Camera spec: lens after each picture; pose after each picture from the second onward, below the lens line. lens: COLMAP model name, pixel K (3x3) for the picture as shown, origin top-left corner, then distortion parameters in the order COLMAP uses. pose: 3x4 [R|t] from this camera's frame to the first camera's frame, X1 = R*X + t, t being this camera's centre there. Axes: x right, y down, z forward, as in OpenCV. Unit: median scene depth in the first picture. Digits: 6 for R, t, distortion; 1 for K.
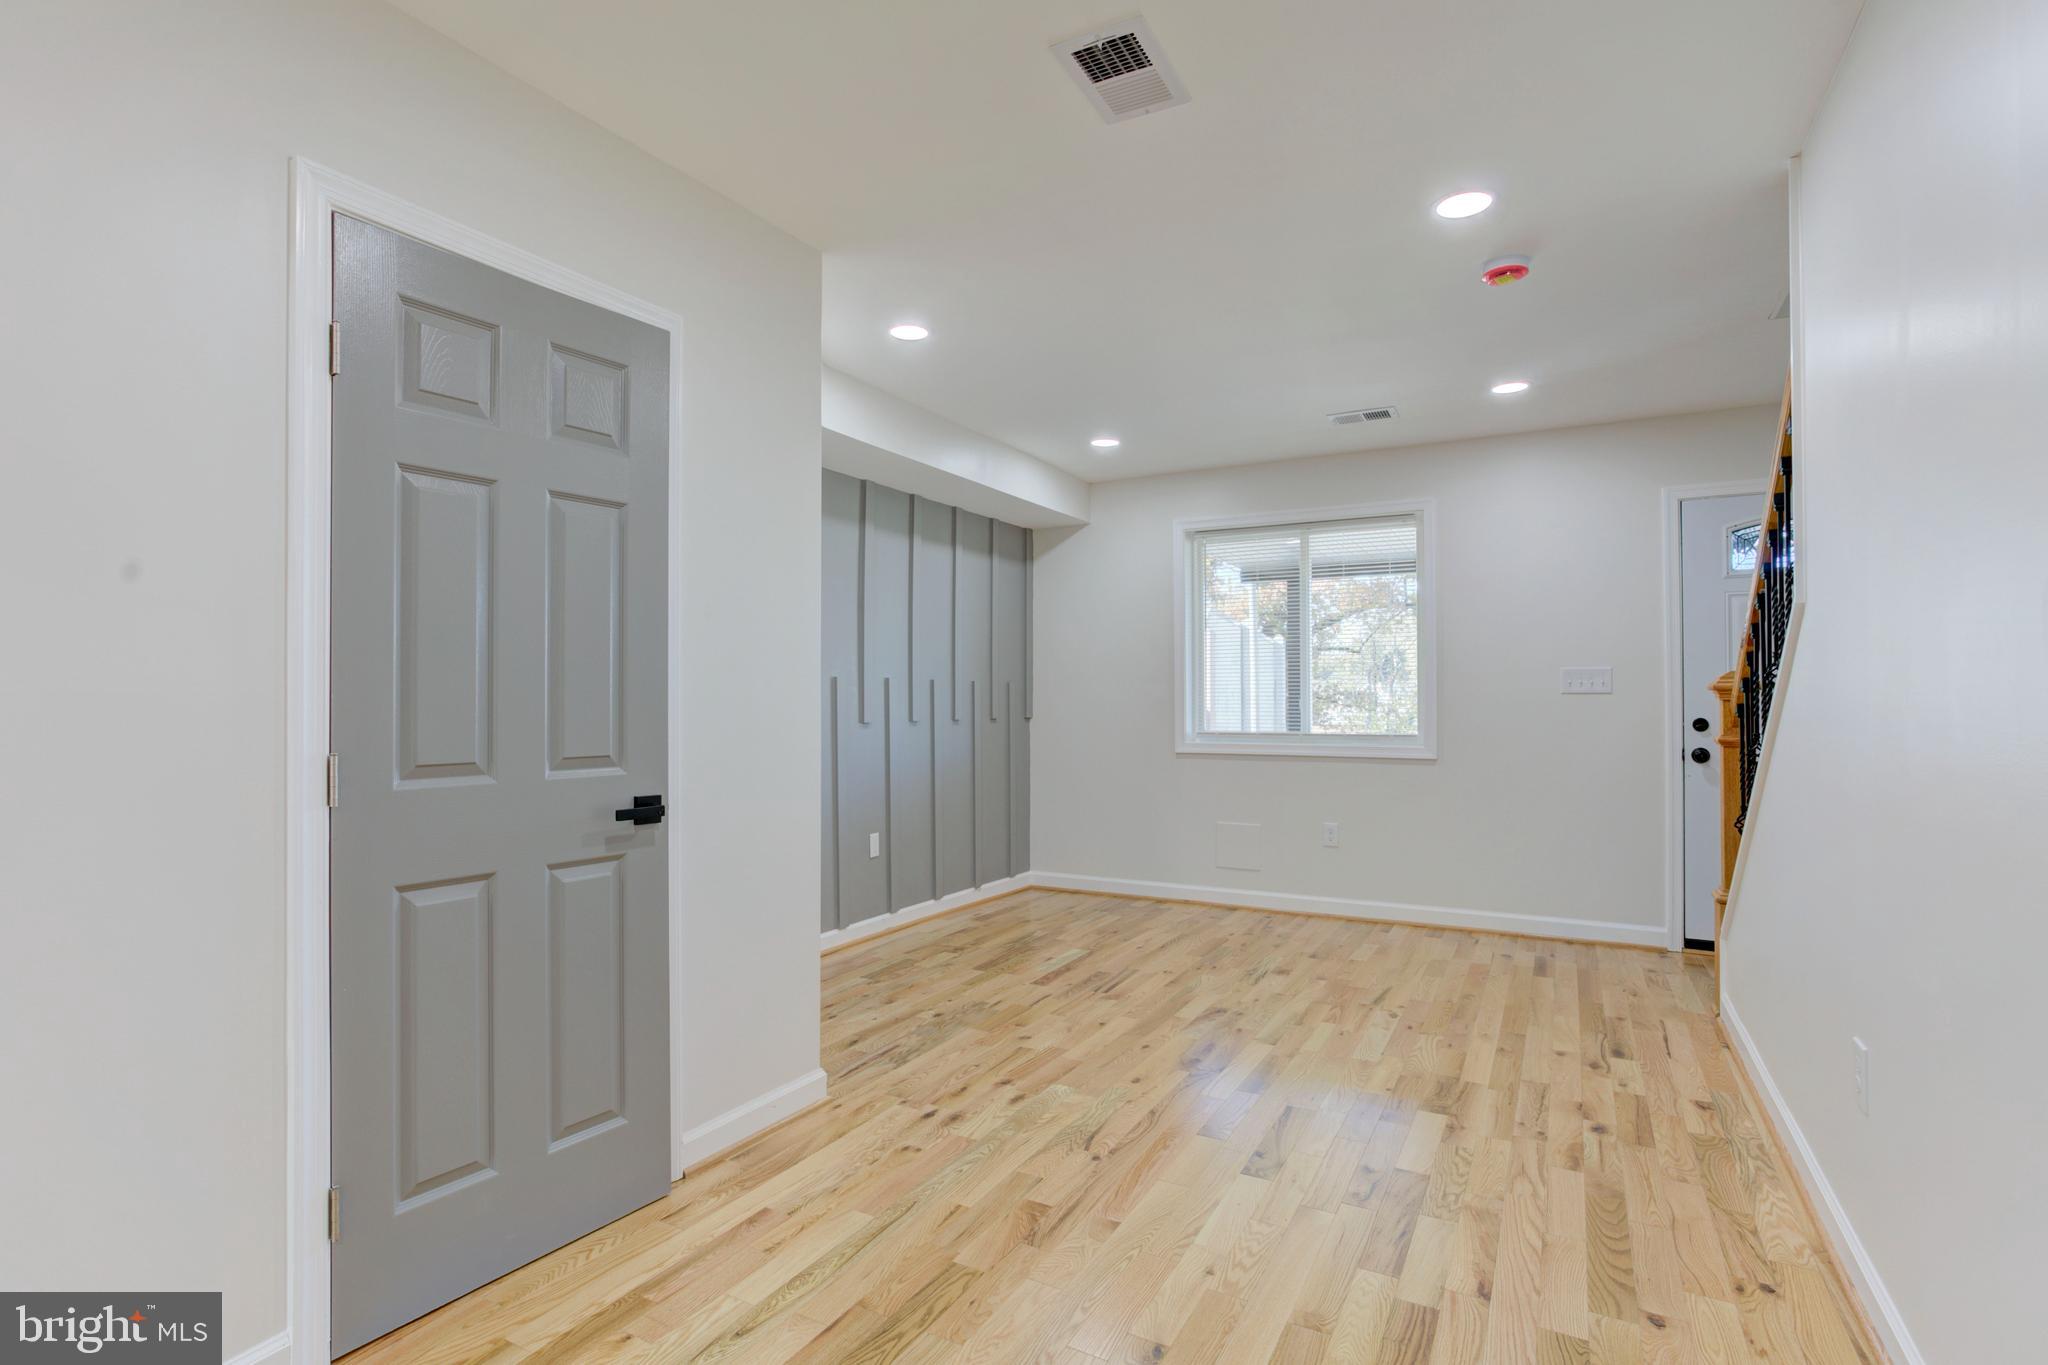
lens RADIAL K [[995.8, 0, 1030.0], [0, 995.8, 688.1], [0, 0, 1]] dist [-0.058928, 0.042563]
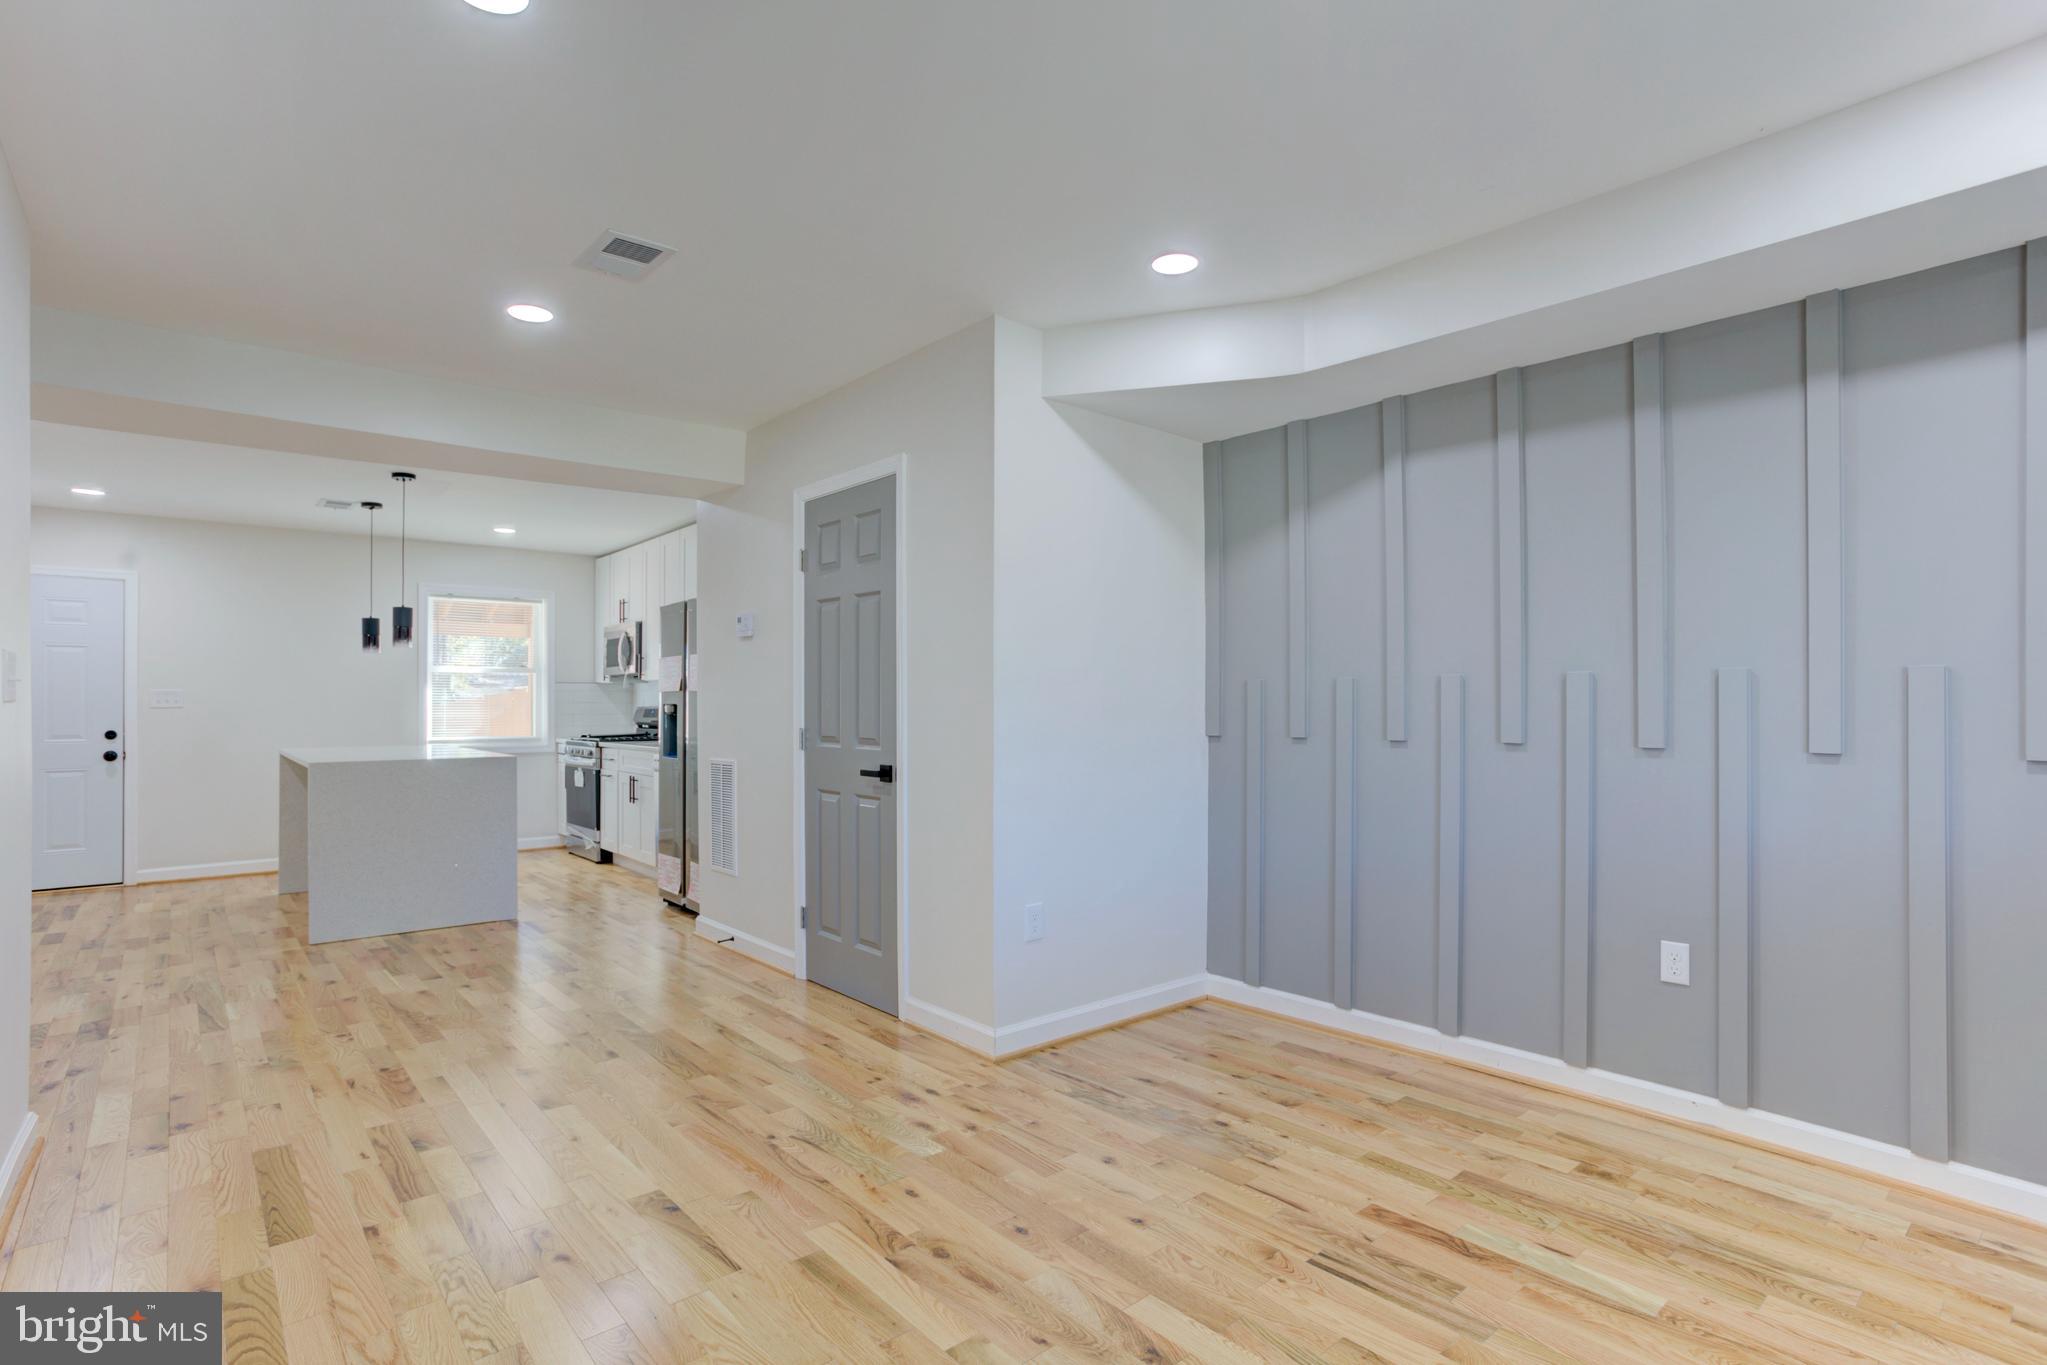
lens RADIAL K [[1013.2, 0, 1015.7], [0, 1013.2, 711.2], [0, 0, 1]] dist [-0.046787, 0.031339]
pose [[-0.356215, 0.010175, -0.934348, 0.653326], [0.012003, 0.999908, 0.006313, 0.007381], [0.934327, -0.008966, -0.356305, 1.086119]]
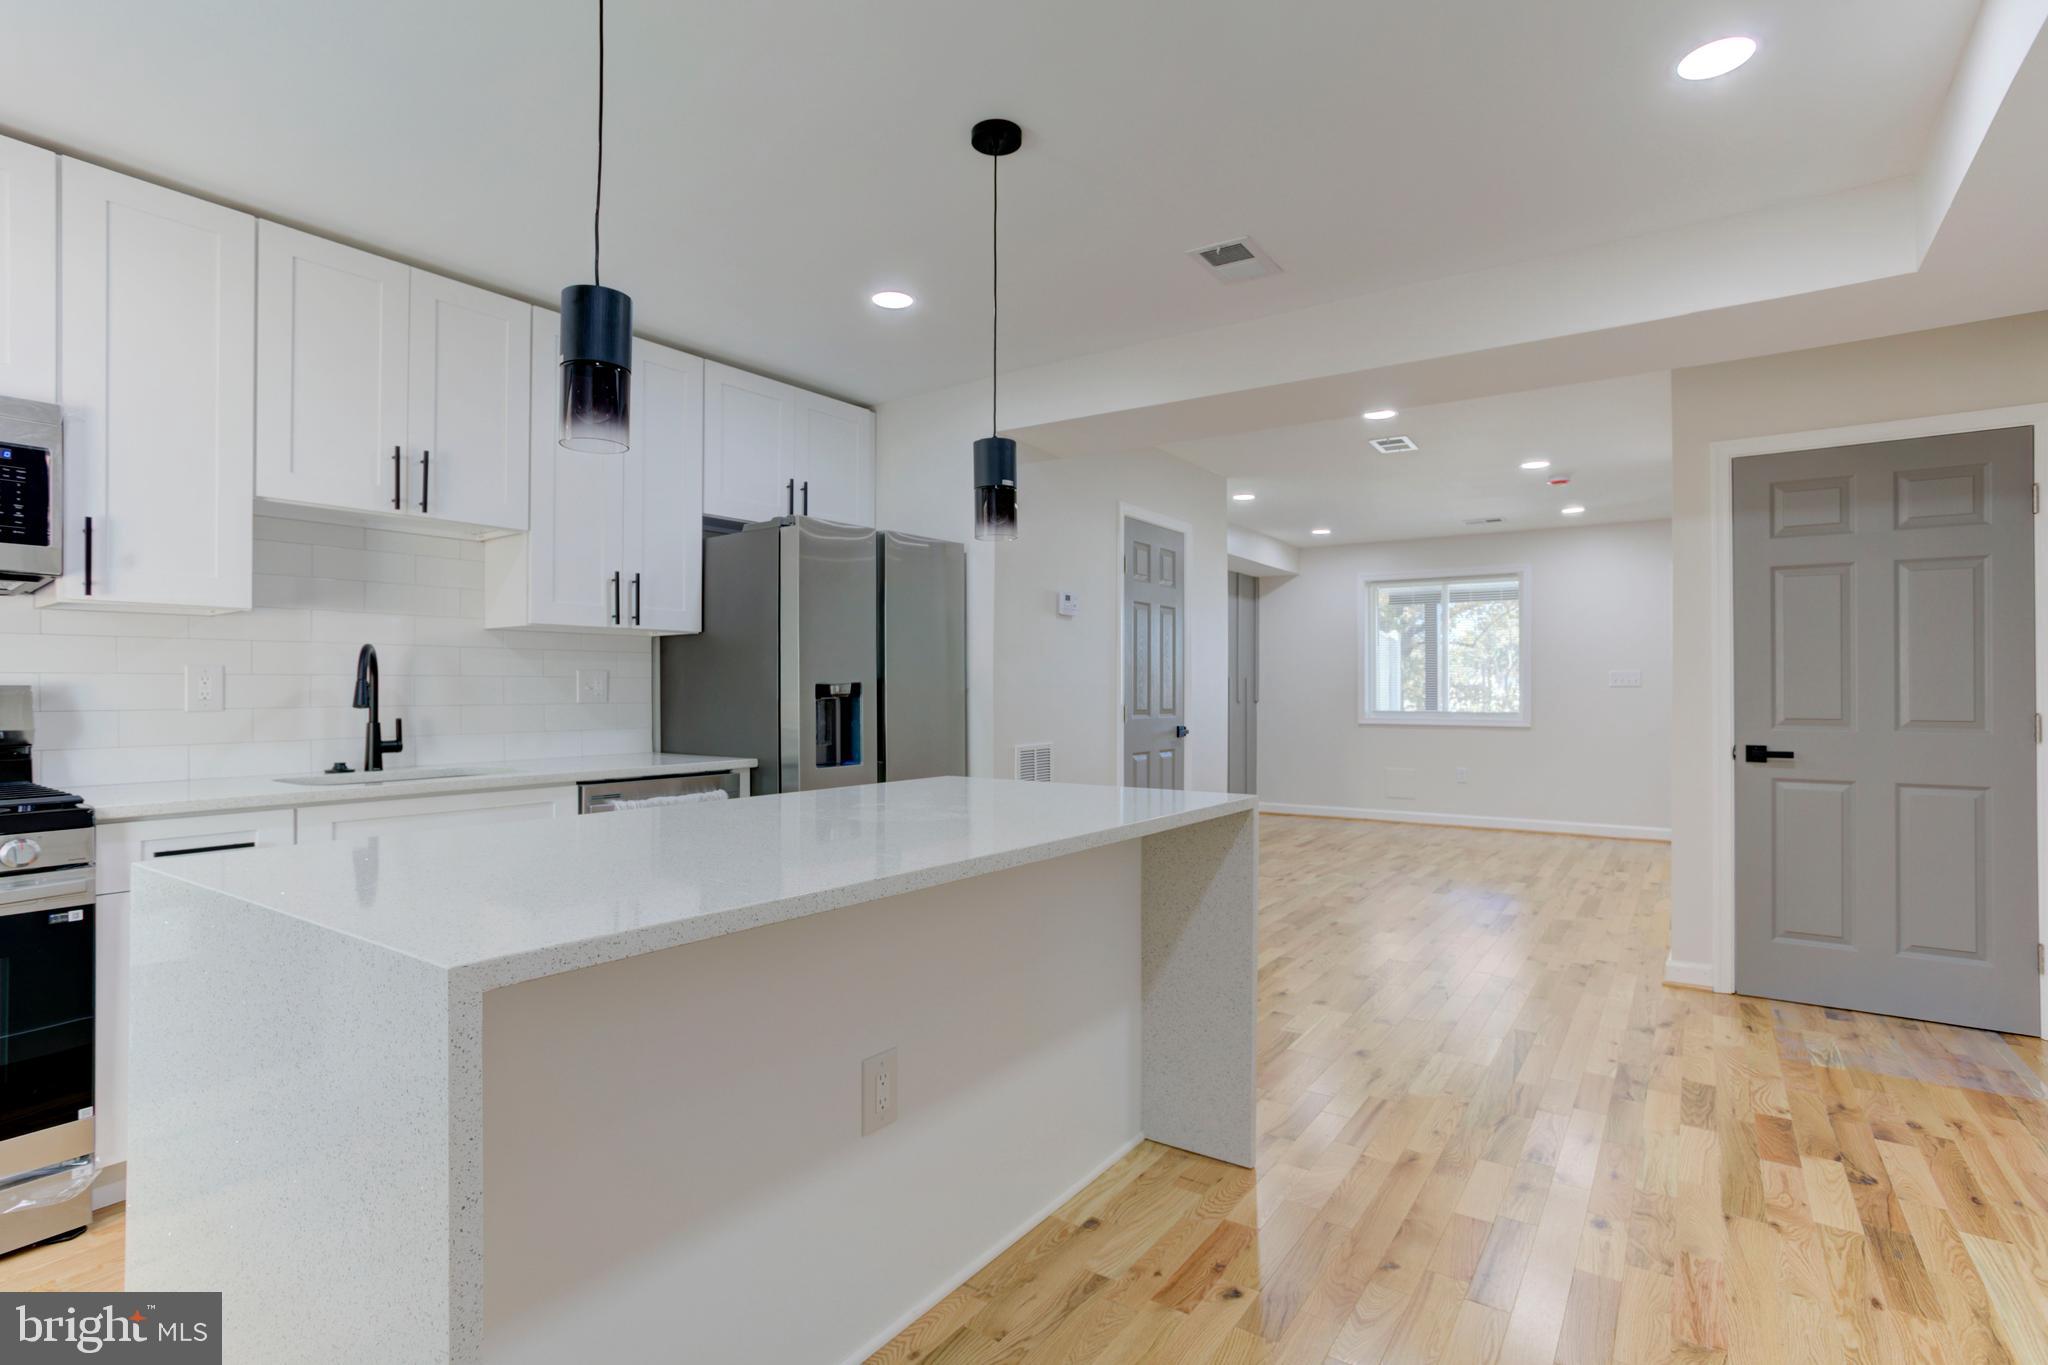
lens RADIAL K [[1000.6, 0, 1026.8], [0, 1000.6, 682.3], [0, 0, 1]] dist [-0.057657, 0.041485]
pose [[0.994896, 0.002104, -0.100886, -0.320730], [-0.001926, 0.999996, 0.001866, -0.002268], [0.100889, -0.001662, 0.994896, -0.904879]]
